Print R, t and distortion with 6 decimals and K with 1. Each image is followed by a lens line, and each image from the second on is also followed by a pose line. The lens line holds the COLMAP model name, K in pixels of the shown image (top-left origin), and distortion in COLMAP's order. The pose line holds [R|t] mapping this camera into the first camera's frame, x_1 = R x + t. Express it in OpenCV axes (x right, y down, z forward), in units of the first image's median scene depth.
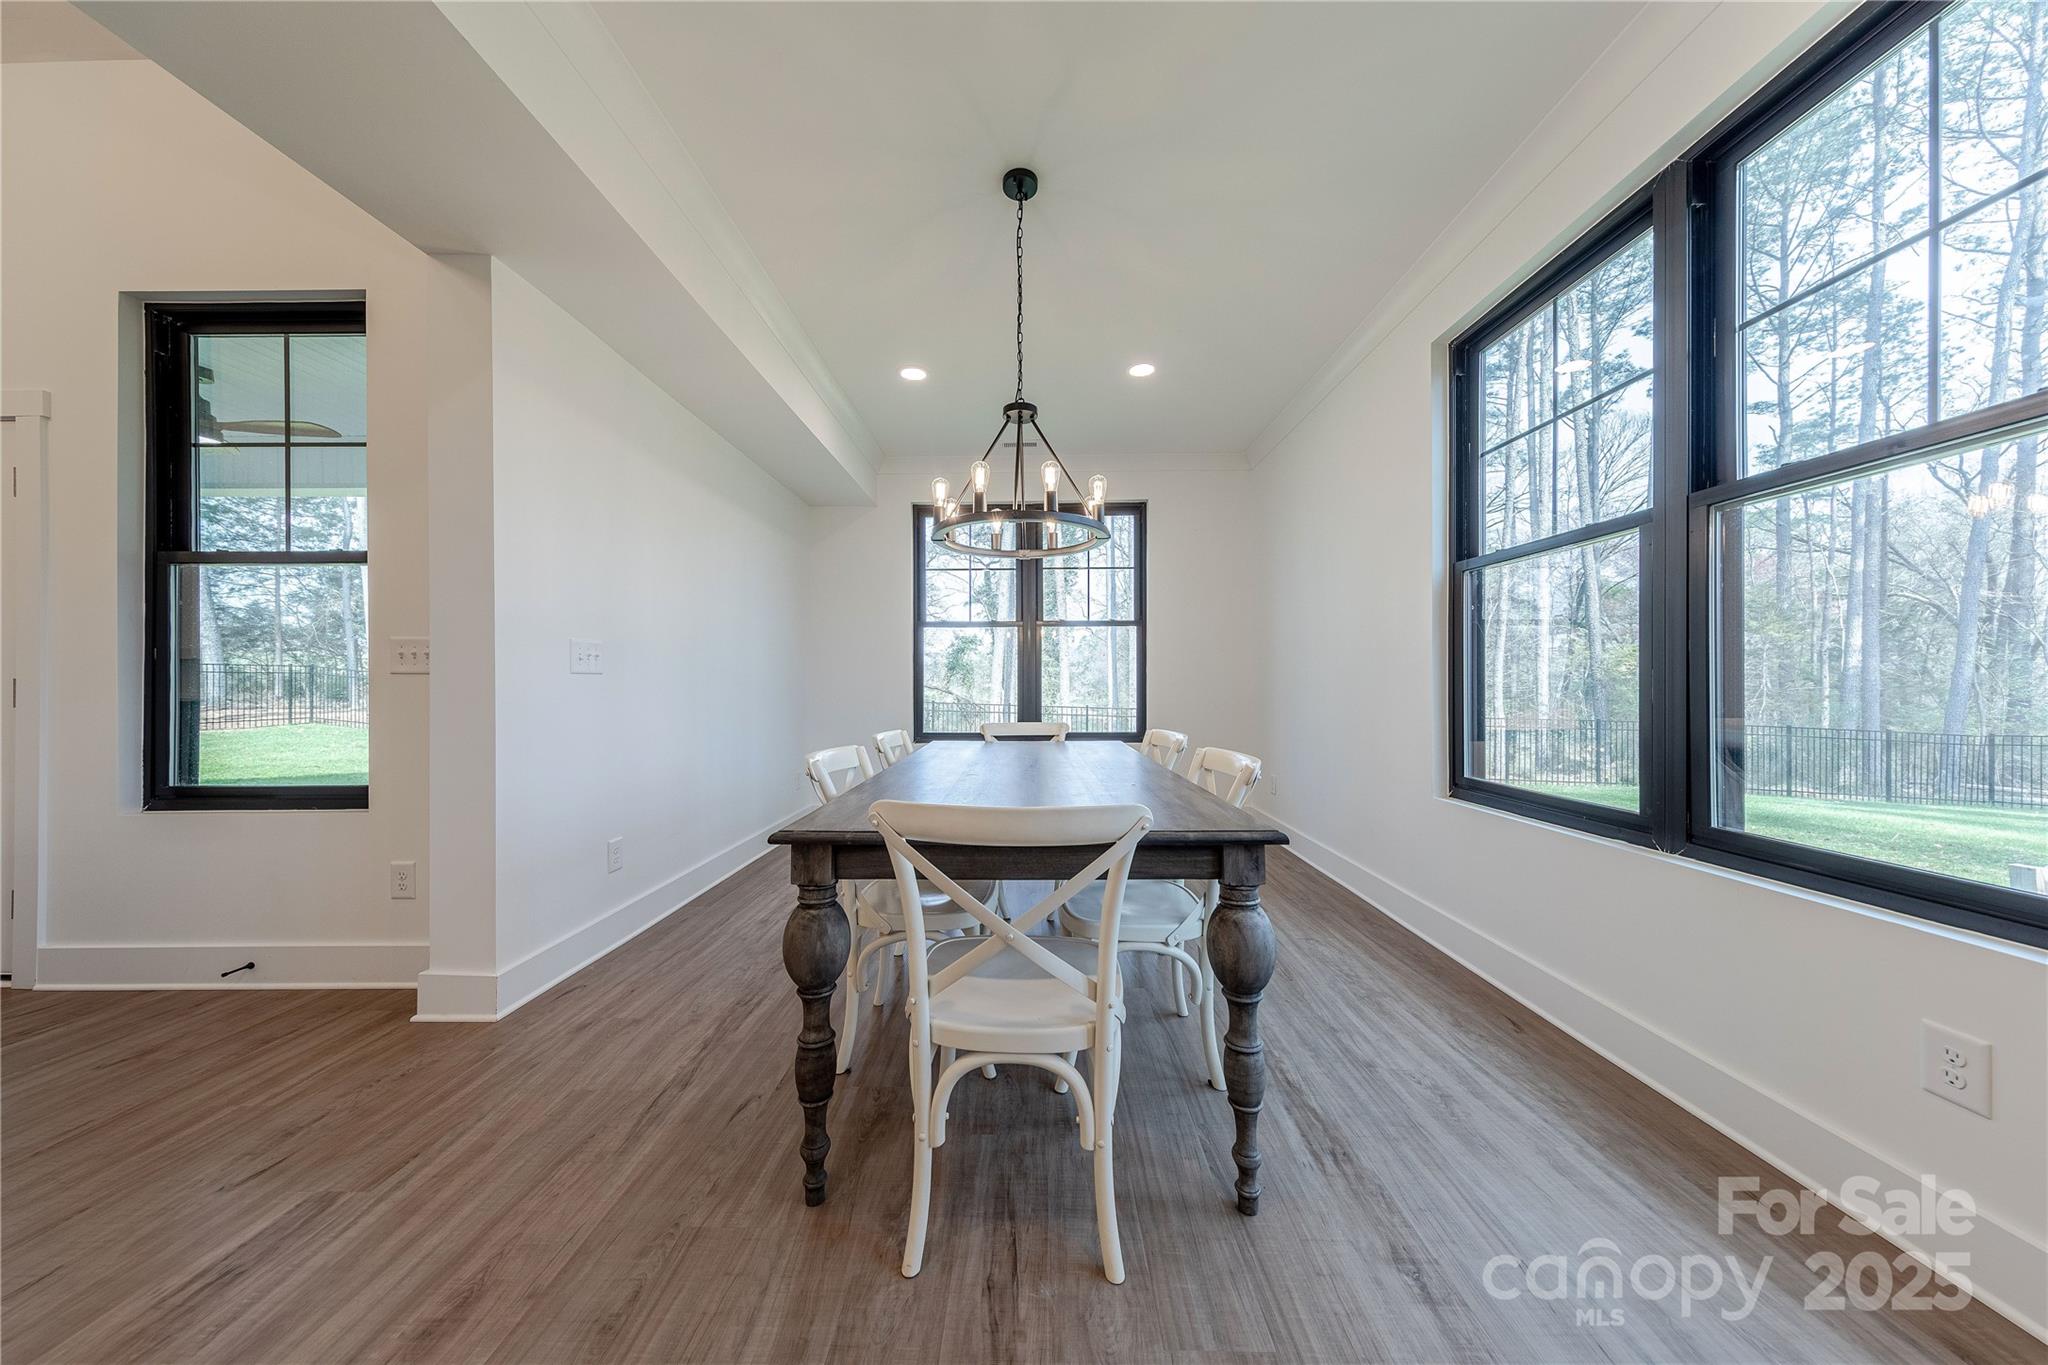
lens RADIAL K [[643.5, 0, 1049.1], [0, 643.5, 685.9], [0, 0, 1]] dist [0.004962, -0.000419]
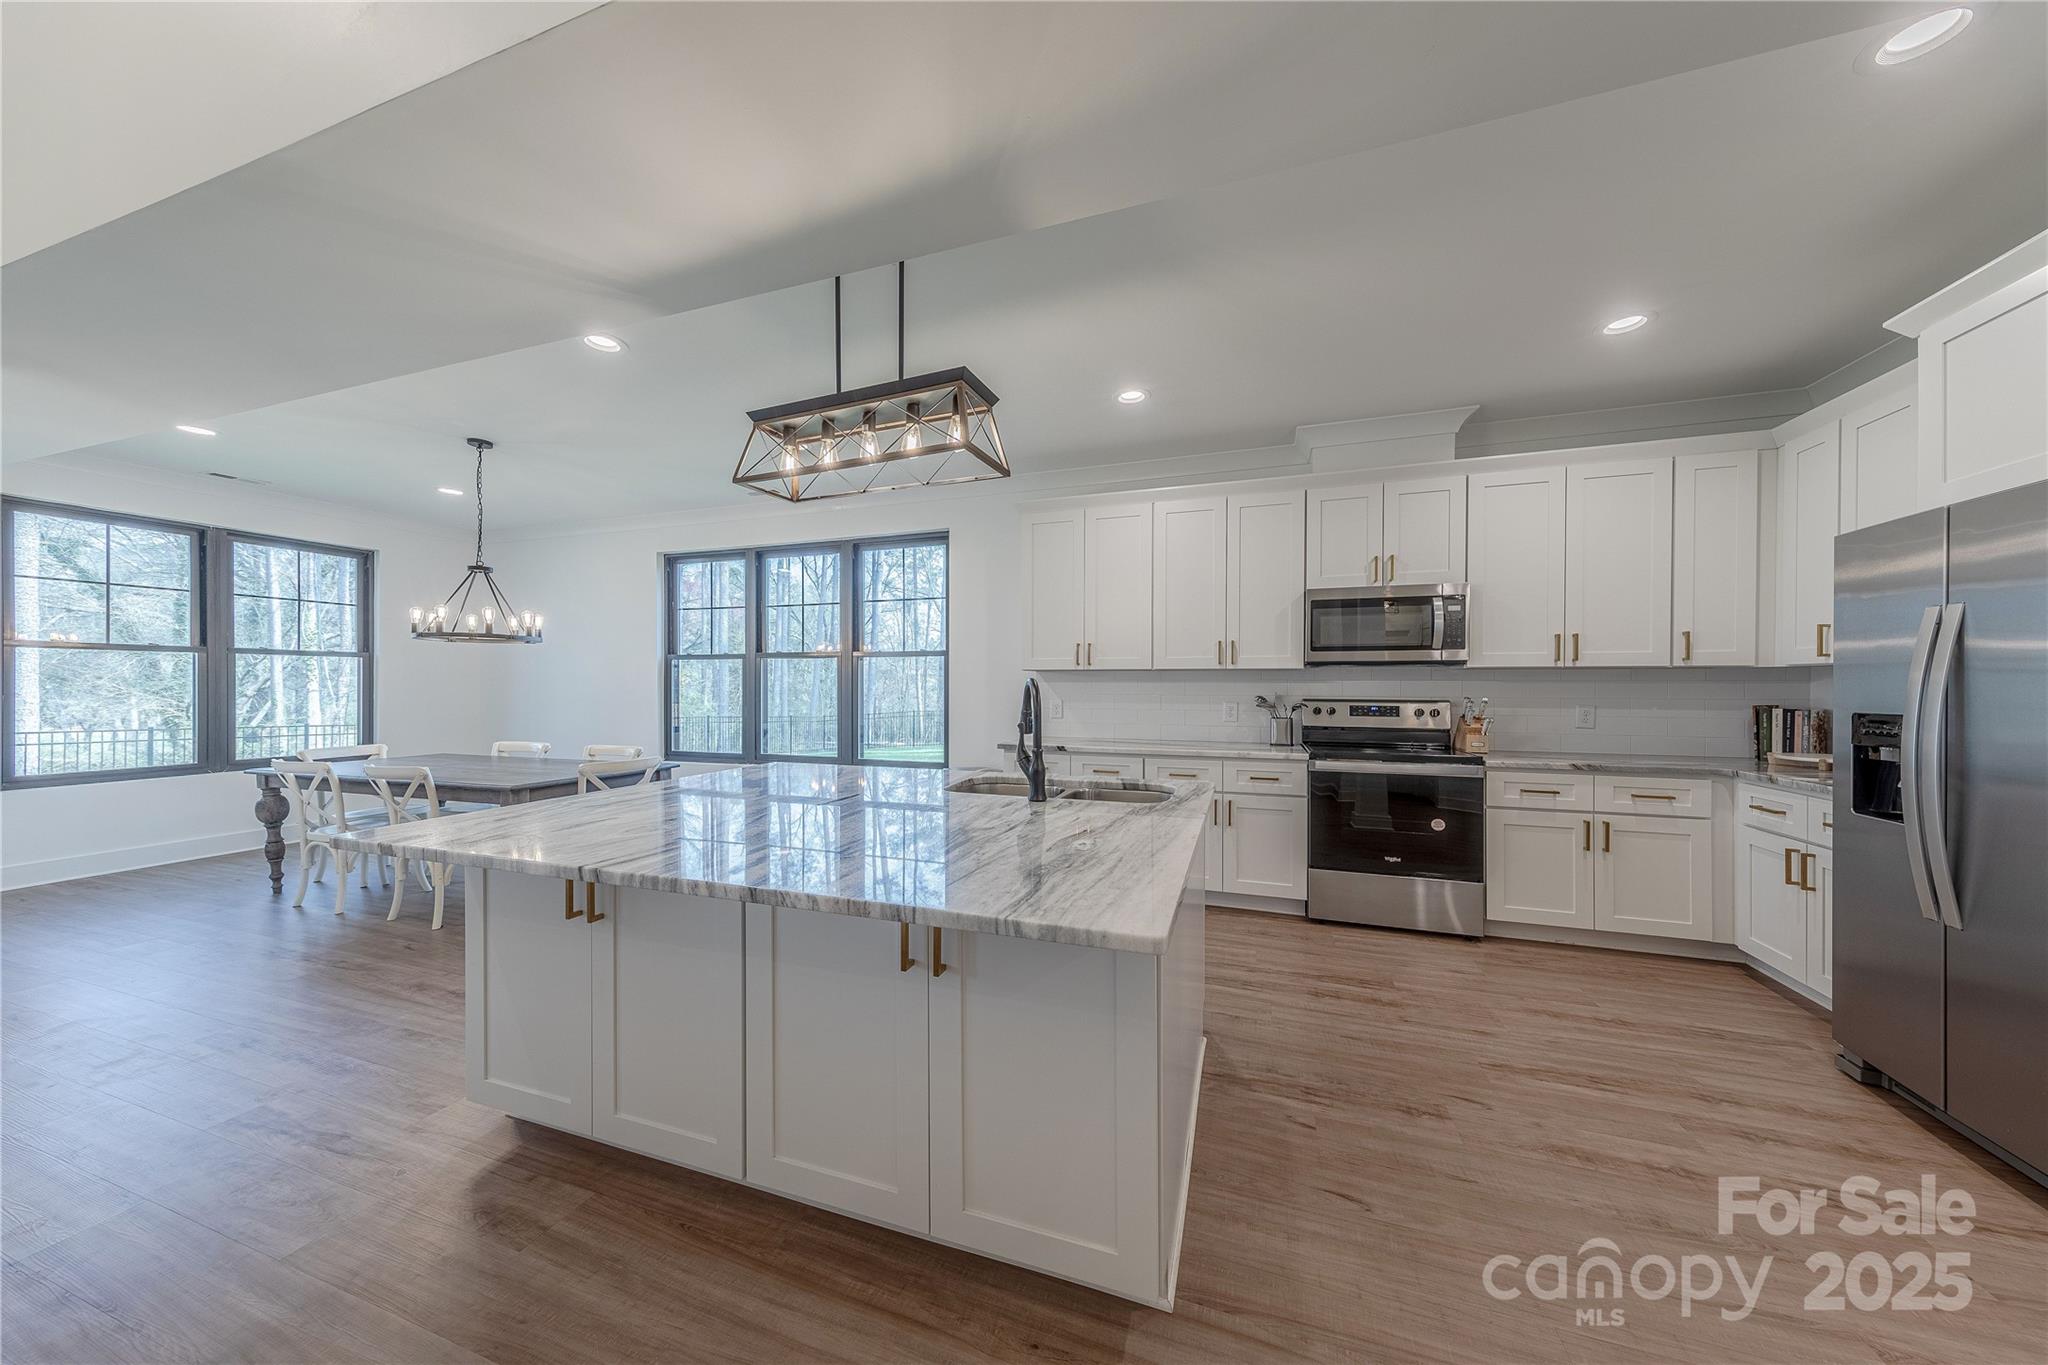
lens RADIAL K [[643.5, 0, 1050.5], [0, 643.5, 691.8], [0, 0, 1]] dist [0.004962, -0.000419]
pose [[0.274164, -0.006926, 0.961658, -1.360052], [-0.007319, 0.999930, 0.009288, -0.112761], [-0.961655, -0.009585, 0.274094, -1.041346]]
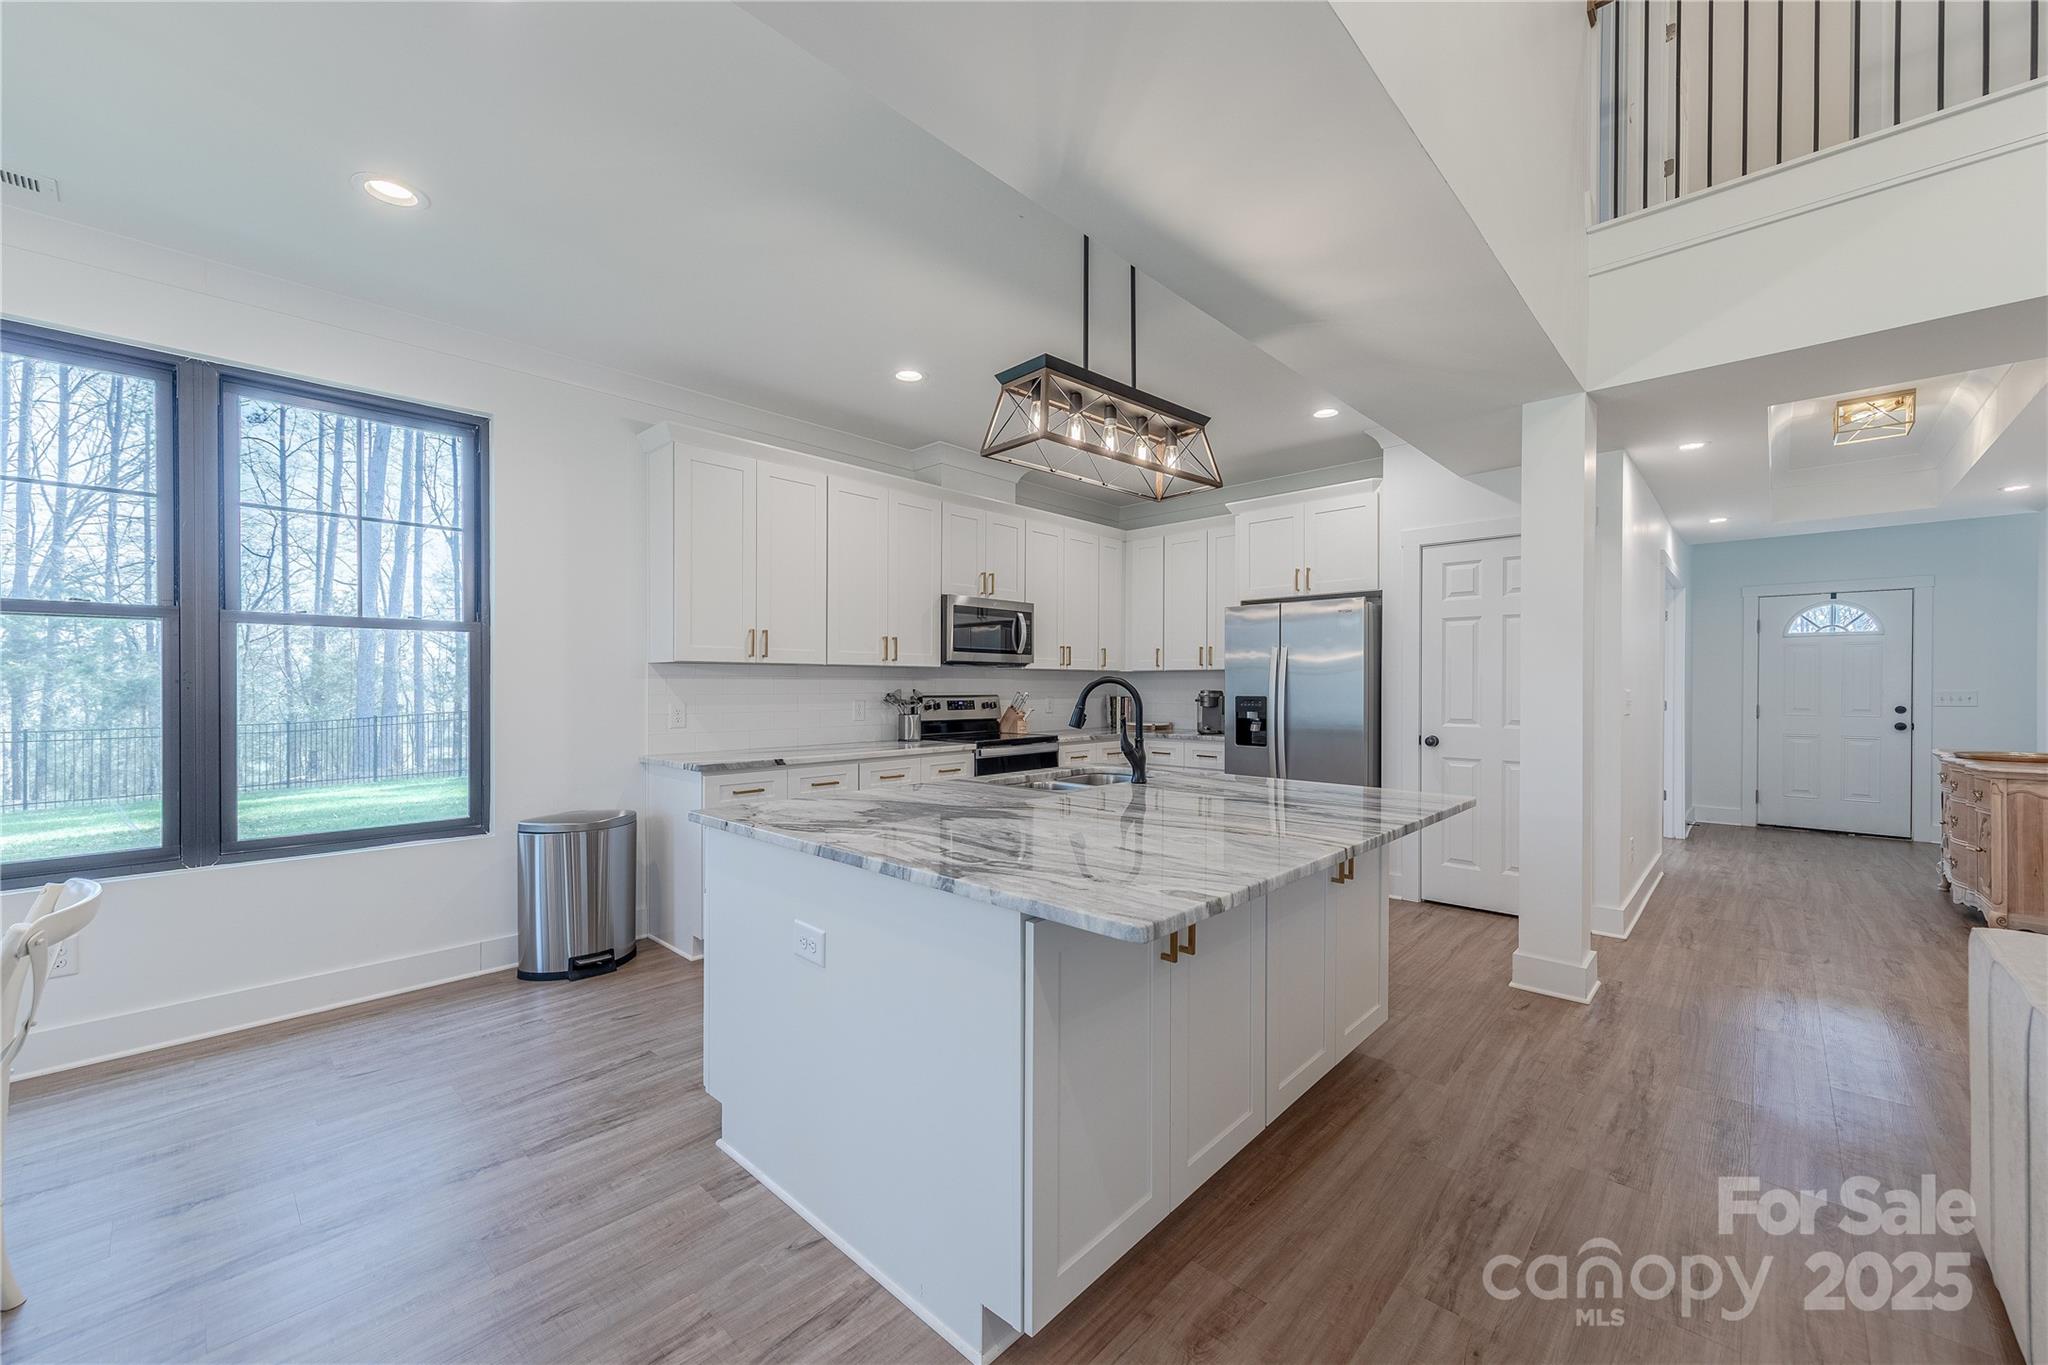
lens RADIAL K [[790.4, 0, 1011.5], [0, 790.4, 688.6], [0, 0, 1]] dist [0.000839, -0.000213]
pose [[-0.741259, -0.000446, 0.671219, -1.179633], [-0.000957, 0.999999, -0.000393, -0.099108], [-0.671219, -0.000934, -0.741259, 0.479868]]
